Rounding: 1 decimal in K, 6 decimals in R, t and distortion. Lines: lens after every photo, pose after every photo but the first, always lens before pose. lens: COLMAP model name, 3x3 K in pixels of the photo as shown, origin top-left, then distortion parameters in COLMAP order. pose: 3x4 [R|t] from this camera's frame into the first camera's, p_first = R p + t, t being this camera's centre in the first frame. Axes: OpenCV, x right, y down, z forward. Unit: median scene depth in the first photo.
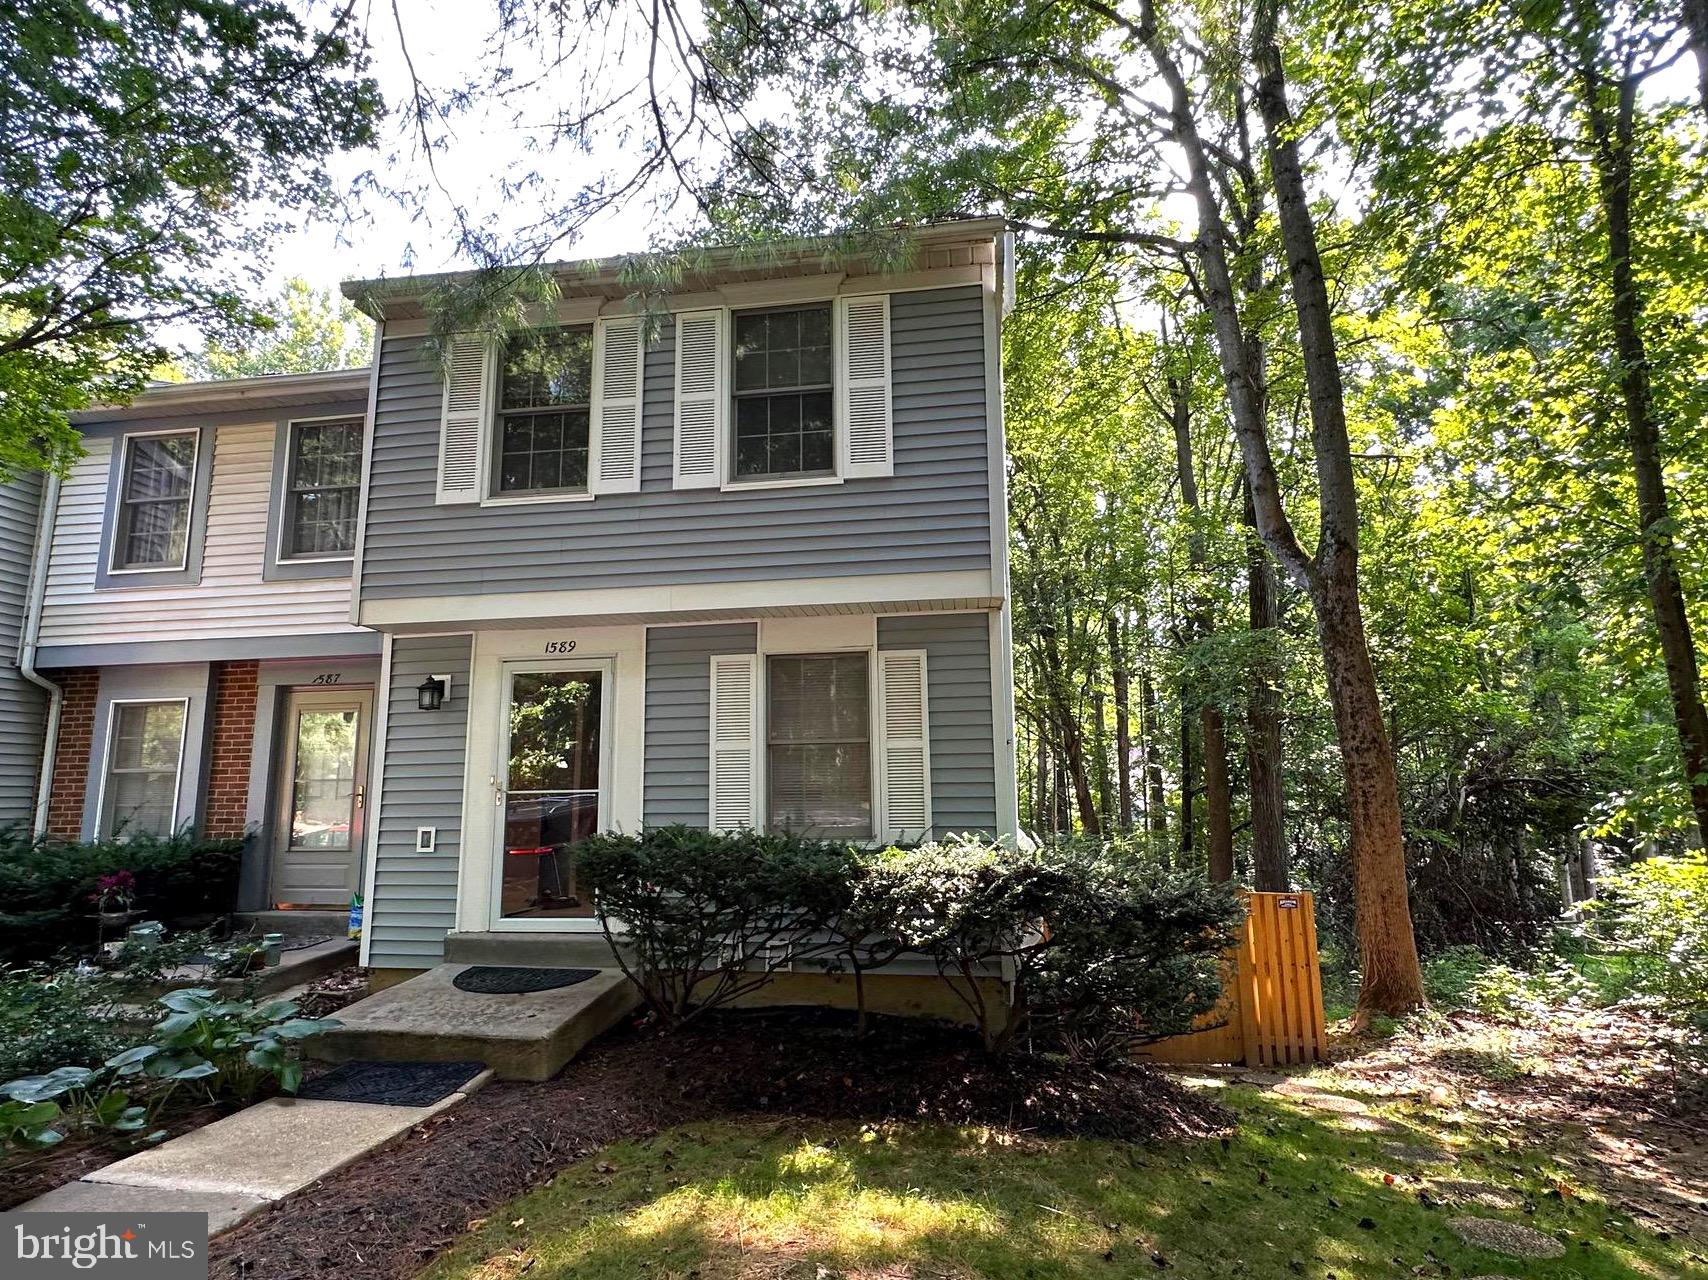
lens RADIAL K [[917.3, 0, 854.0], [0, 917.3, 640.0], [0, 0, 1]] dist [-0.003224, -0.000604]
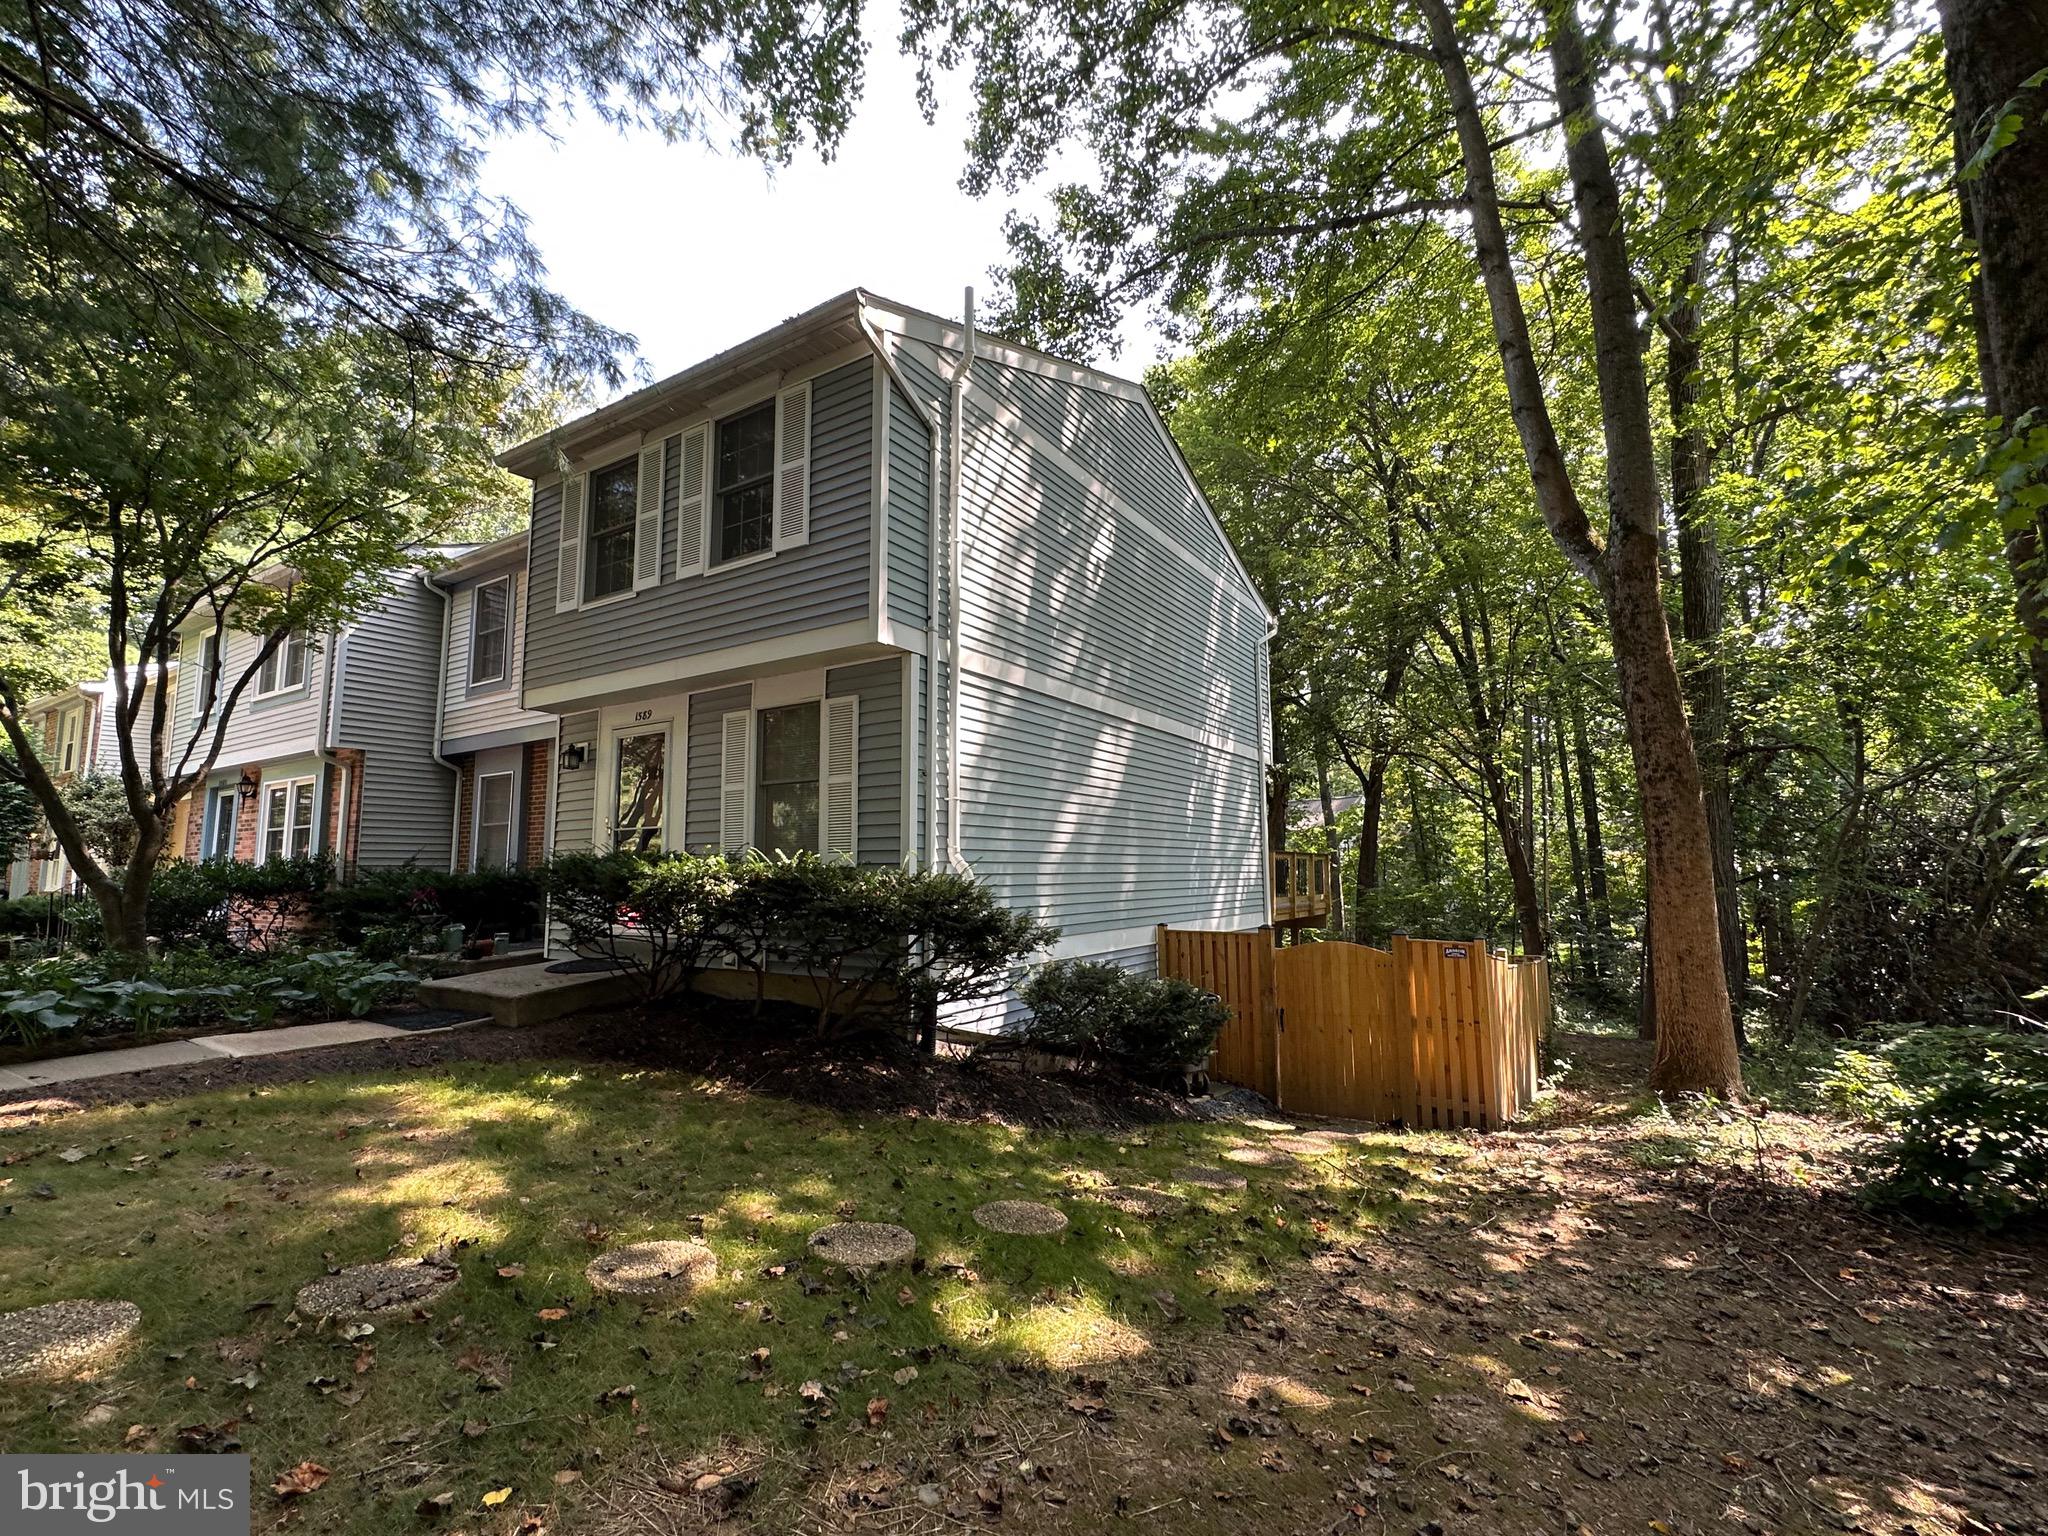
lens RADIAL K [[909.5, 0, 1024.0], [0, 909.5, 768.0], [0, 0, 1]] dist [-0.000518, -0.000062]
pose [[0.912182, -0.043210, -0.407501, 0.702842], [0.067233, 0.996731, 0.044808, 0.061983], [0.404232, -0.068271, 0.912105, 0.058838]]
